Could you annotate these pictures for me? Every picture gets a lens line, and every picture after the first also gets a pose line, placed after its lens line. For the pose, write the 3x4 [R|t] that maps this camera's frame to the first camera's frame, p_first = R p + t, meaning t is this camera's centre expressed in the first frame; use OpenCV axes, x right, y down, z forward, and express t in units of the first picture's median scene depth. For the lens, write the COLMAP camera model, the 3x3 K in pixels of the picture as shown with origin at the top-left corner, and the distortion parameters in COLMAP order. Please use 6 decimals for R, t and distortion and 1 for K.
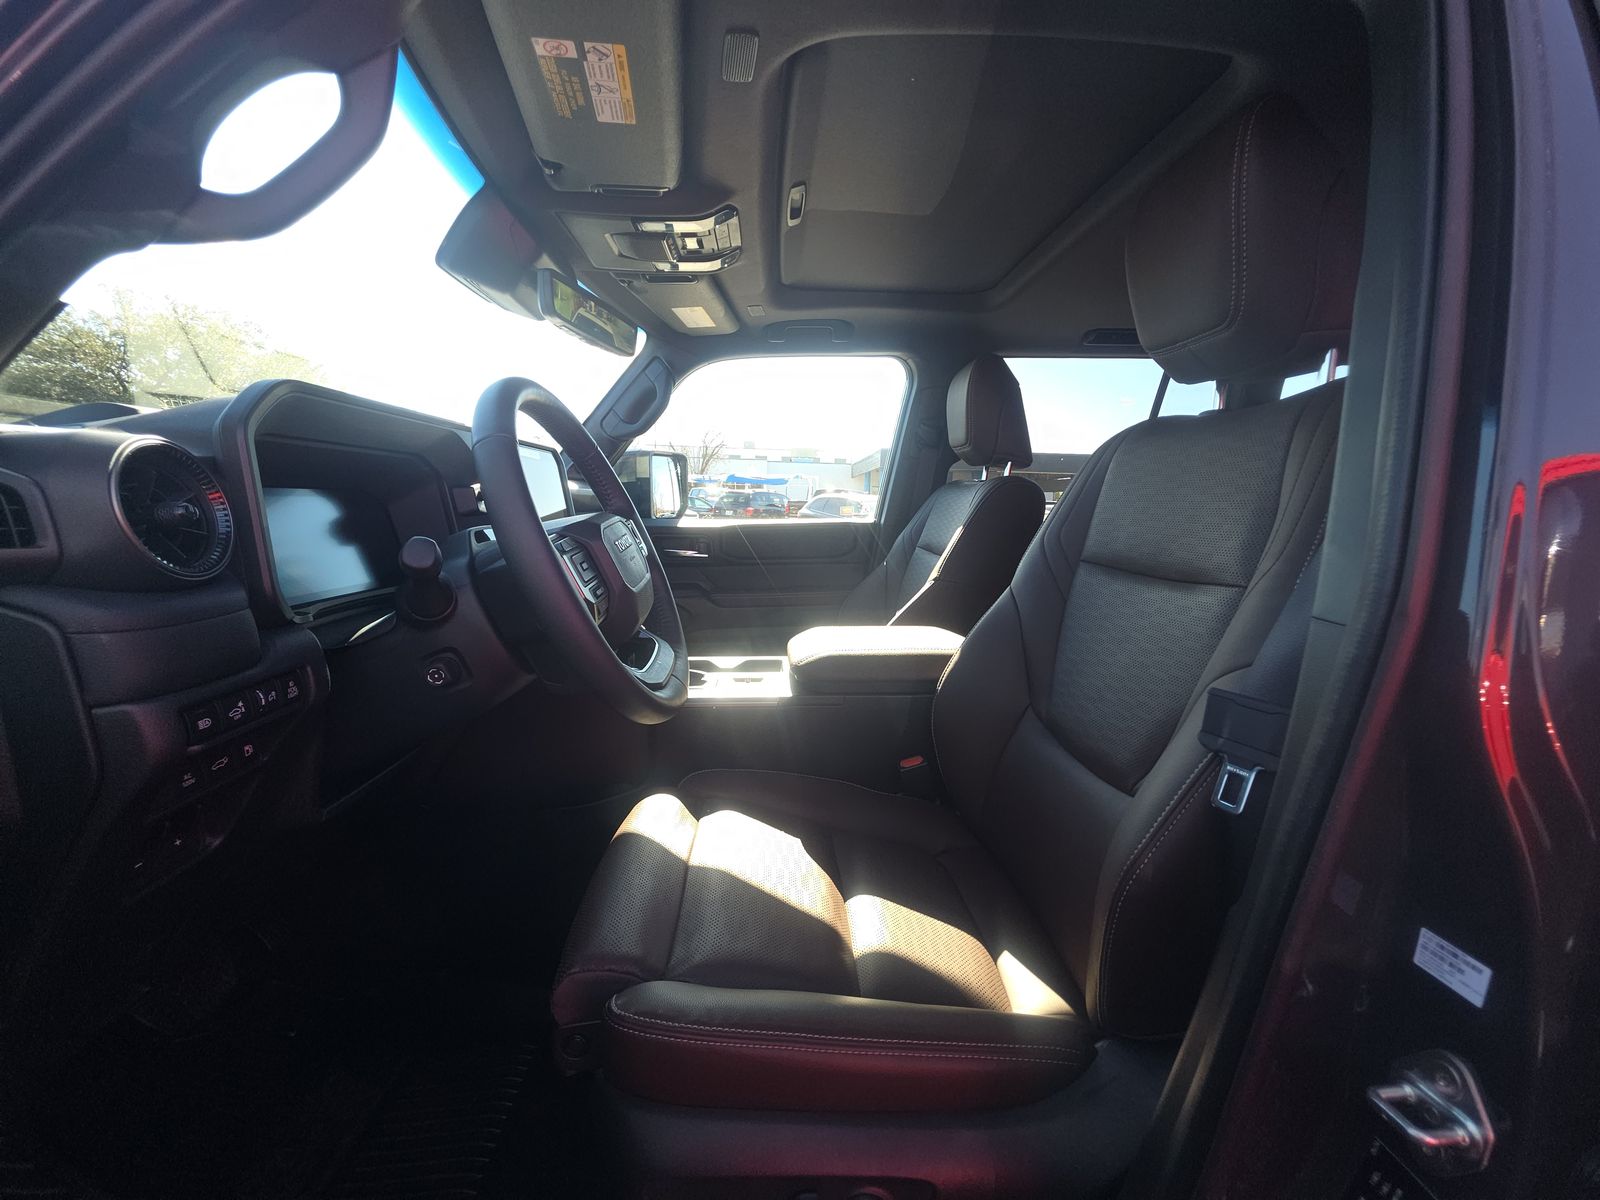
lens RADIAL K [[628.3, 0, 807.1], [0, 628.3, 598.2], [0, 0, 1]] dist [-0.000864, -0.000245]
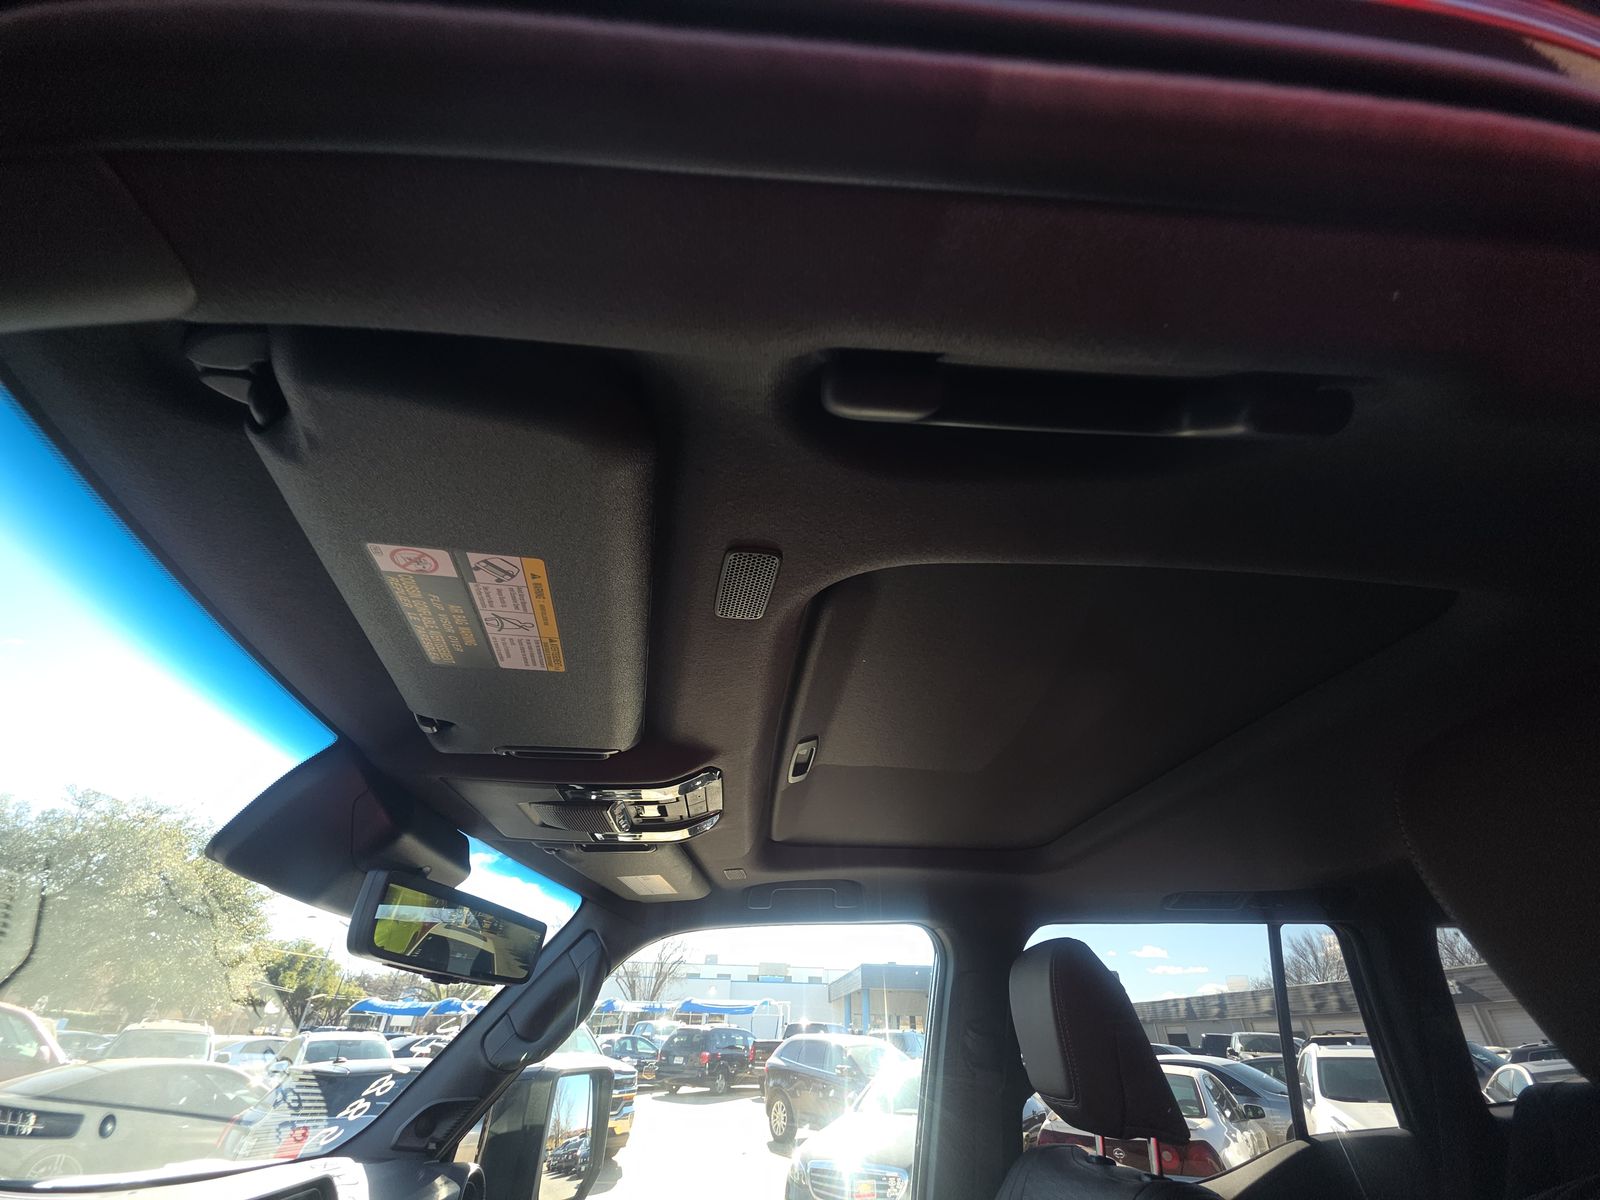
lens RADIAL K [[628.3, 0, 804.1], [0, 628.3, 596.1], [0, 0, 1]] dist [-0.000864, -0.000245]
pose [[0.999241, 0.011418, 0.037231, -0.030476], [0.017443, 0.723545, -0.690056, -0.179335], [-0.034817, 0.690182, 0.722797, 0.234073]]
